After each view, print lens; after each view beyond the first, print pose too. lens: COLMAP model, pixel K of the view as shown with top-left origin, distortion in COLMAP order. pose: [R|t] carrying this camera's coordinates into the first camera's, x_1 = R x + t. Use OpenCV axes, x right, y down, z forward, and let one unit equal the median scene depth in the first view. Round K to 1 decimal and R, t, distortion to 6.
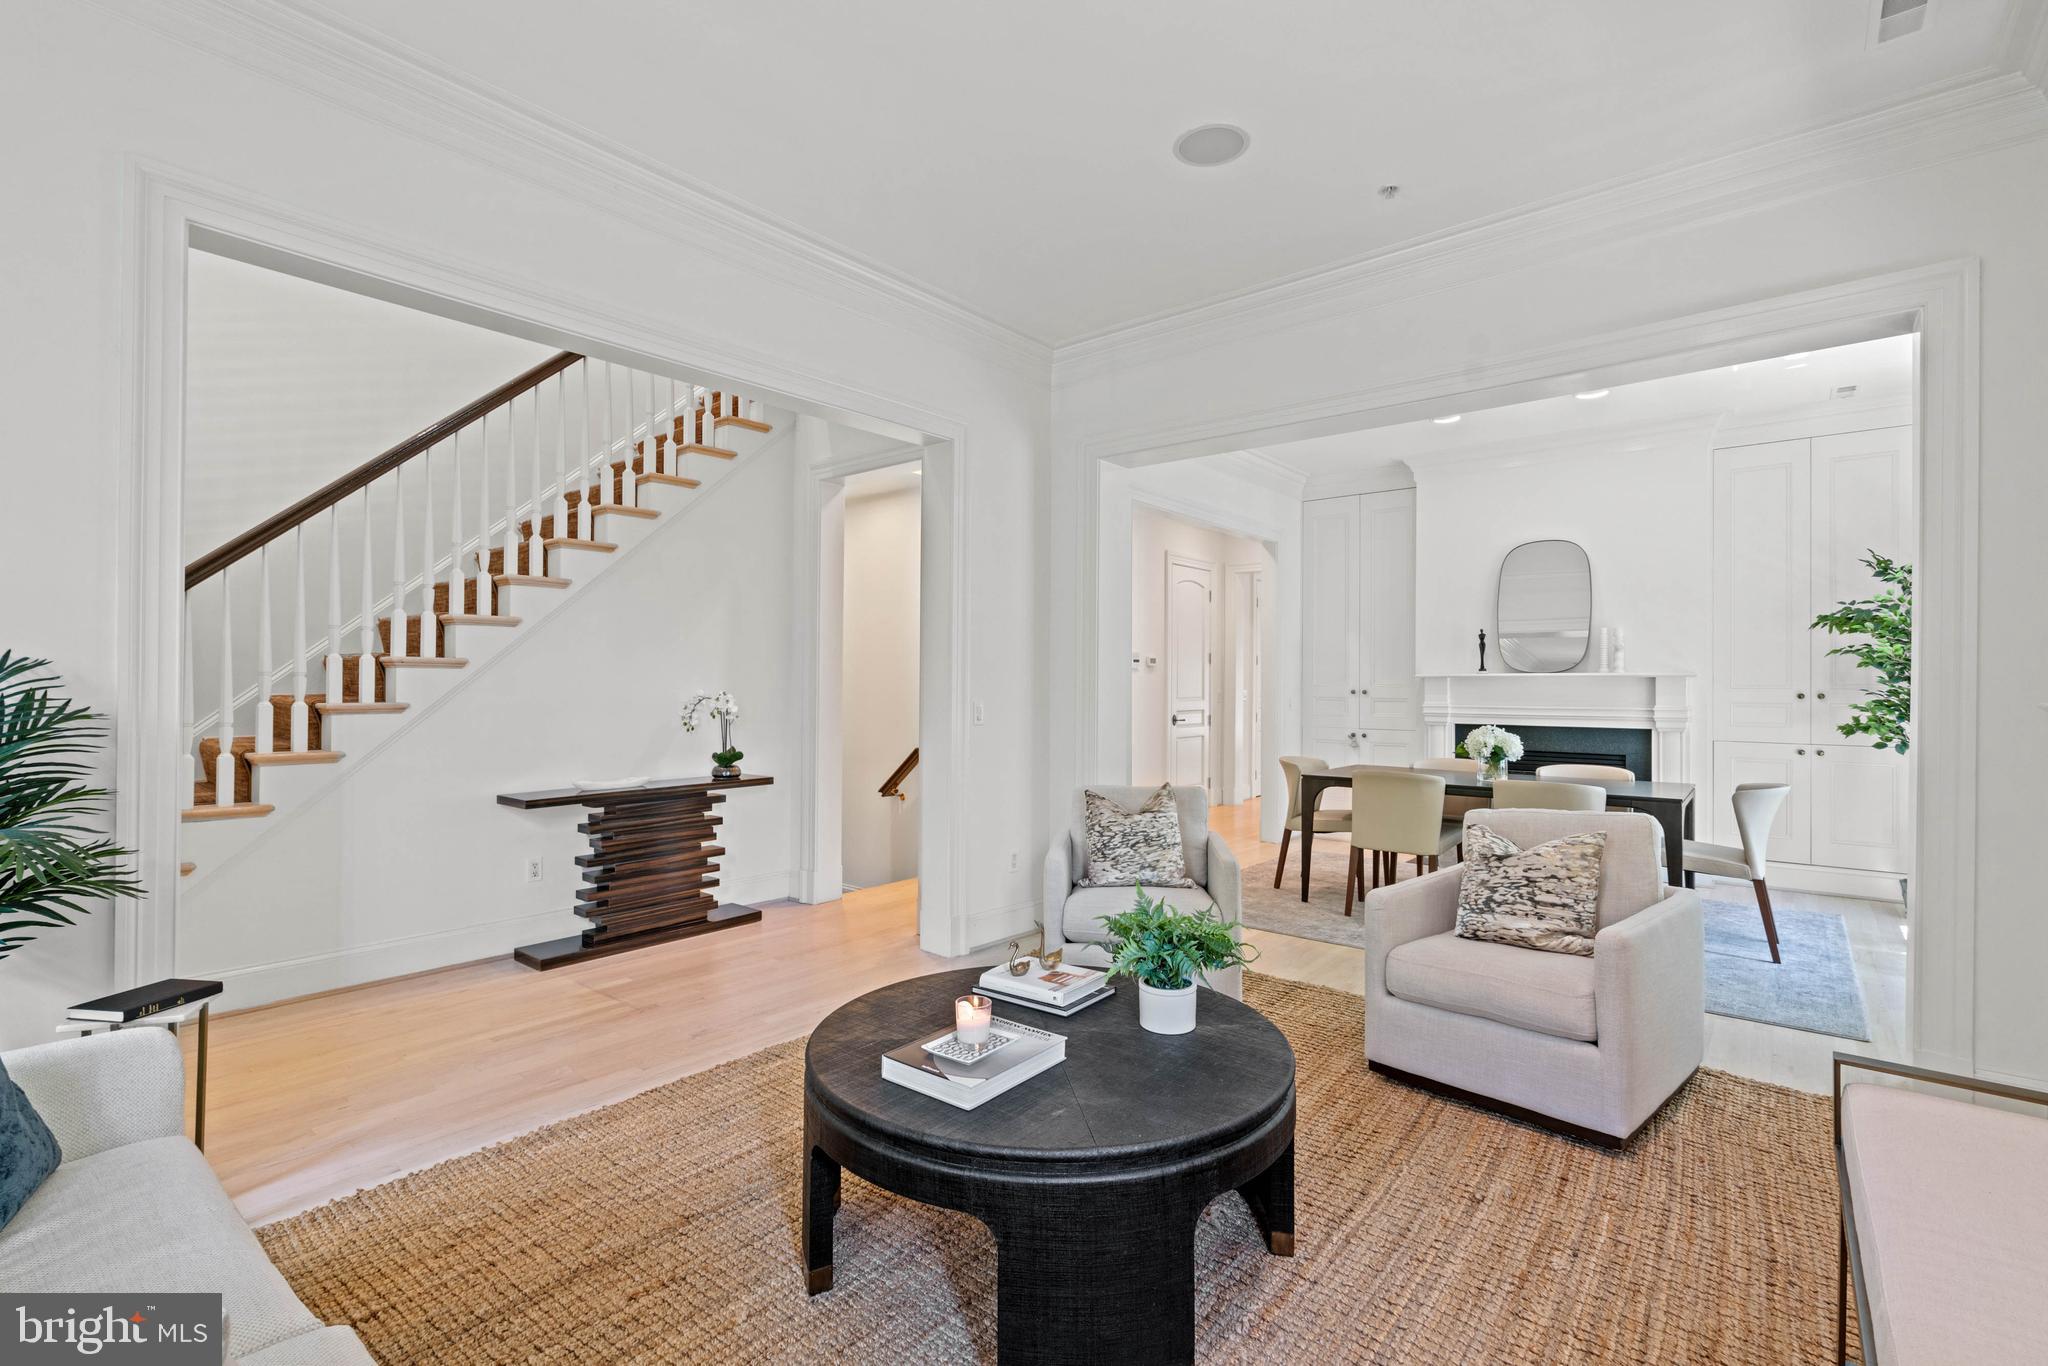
lens RADIAL K [[918.0, 0, 1009.9], [0, 918.0, 682.9], [0, 0, 1]] dist [-0.002166, -0.000096]
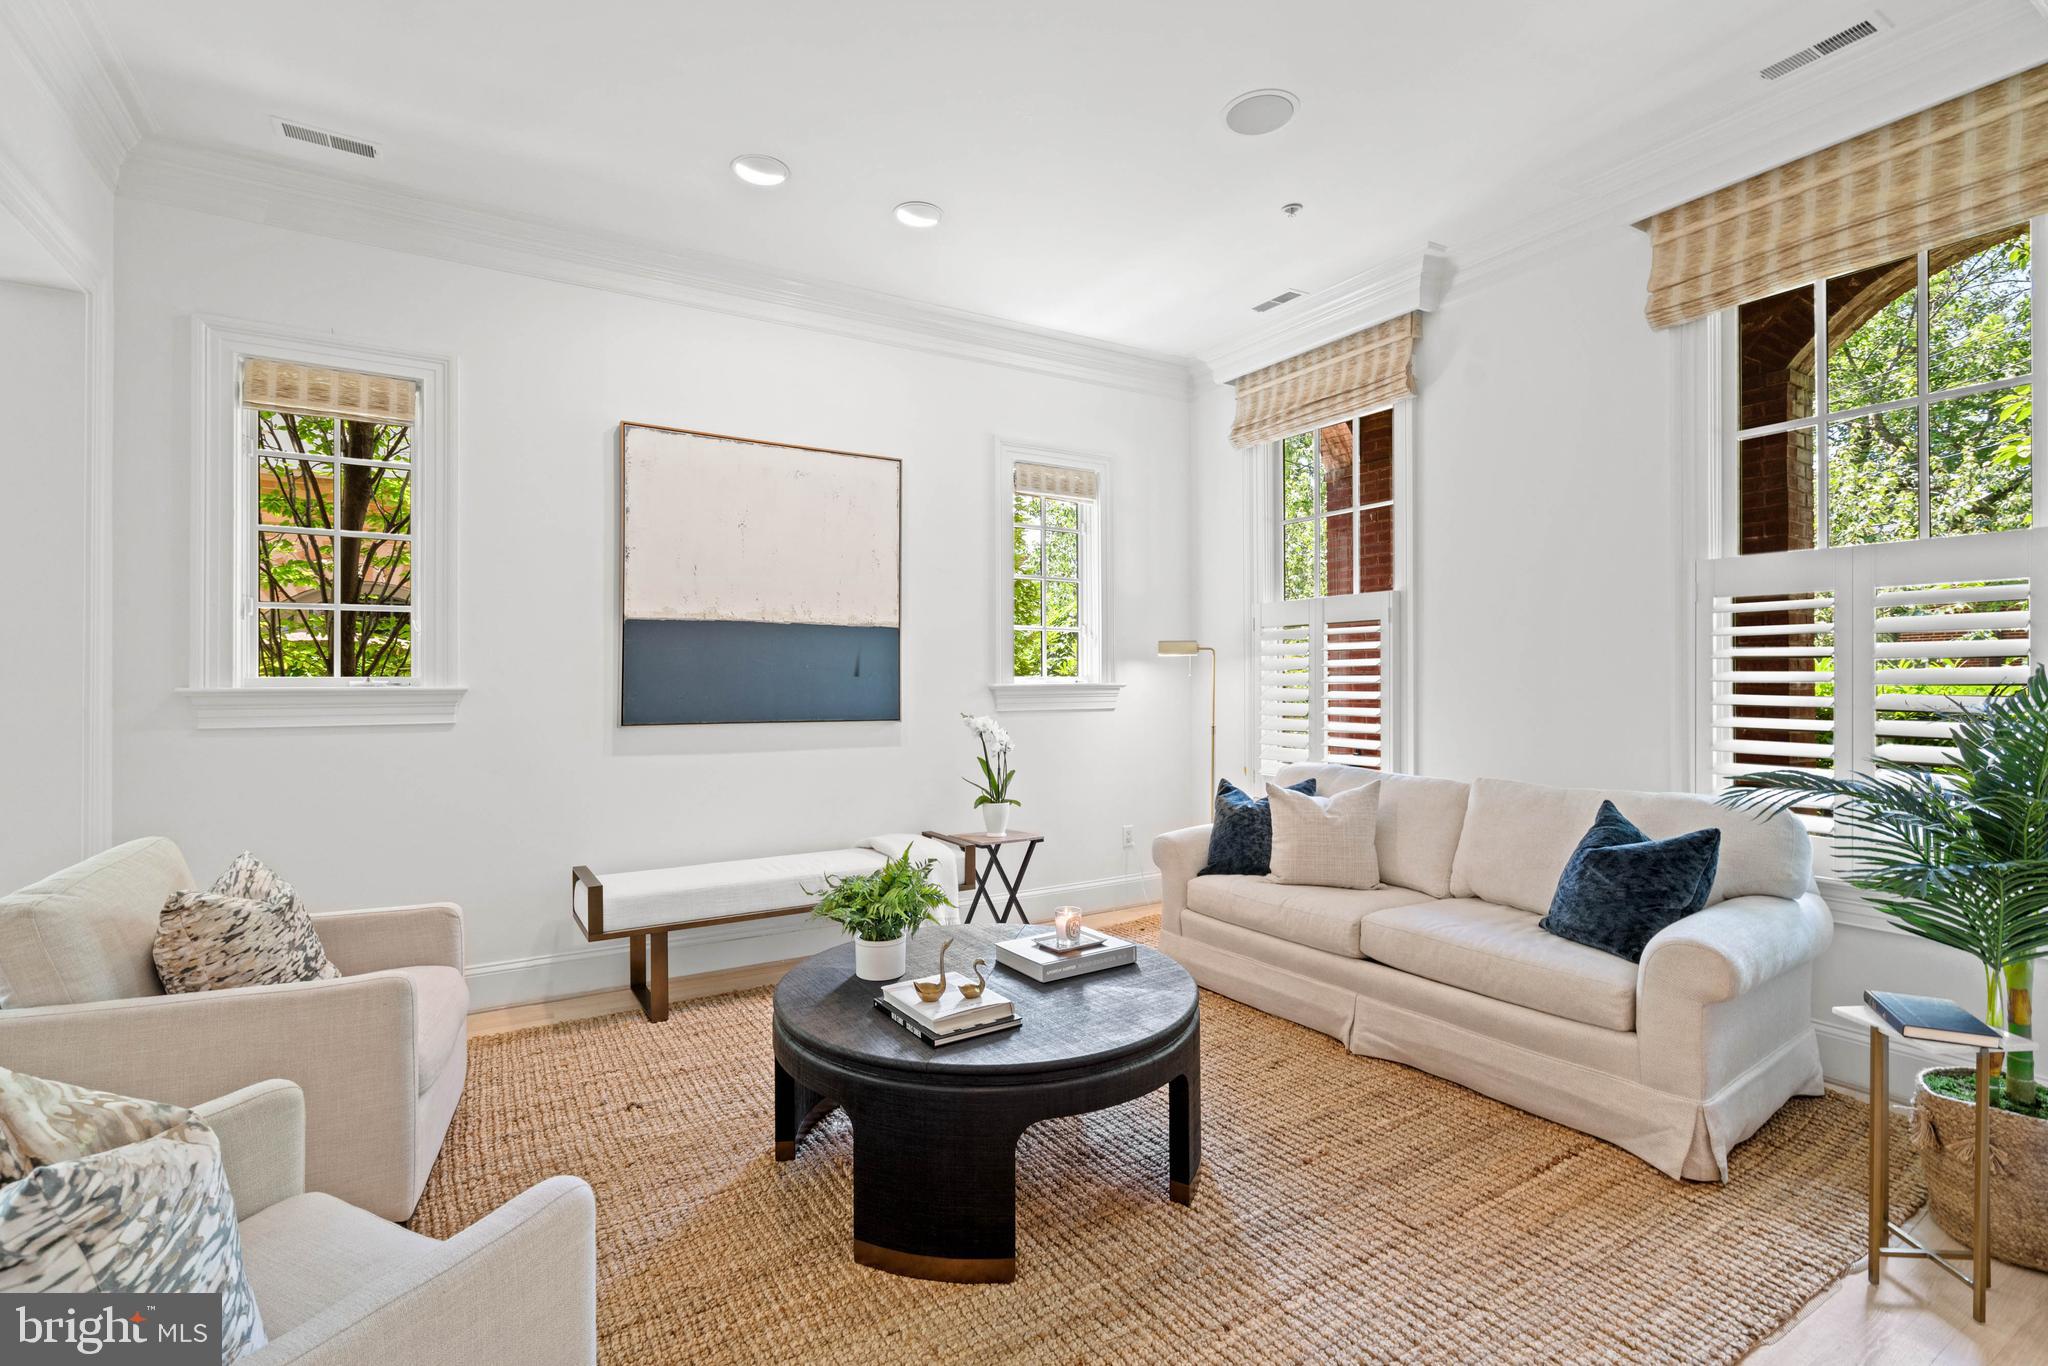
lens RADIAL K [[961.4, 0, 1024.0], [0, 961.4, 683.0], [0, 0, 1]] dist [0.000378, -0.000080]
pose [[-0.946739, -0.003004, 0.321989, -0.137020], [-0.002356, 0.999994, 0.002404, 0.003547], [-0.321995, 0.001517, -0.946740, 0.756910]]
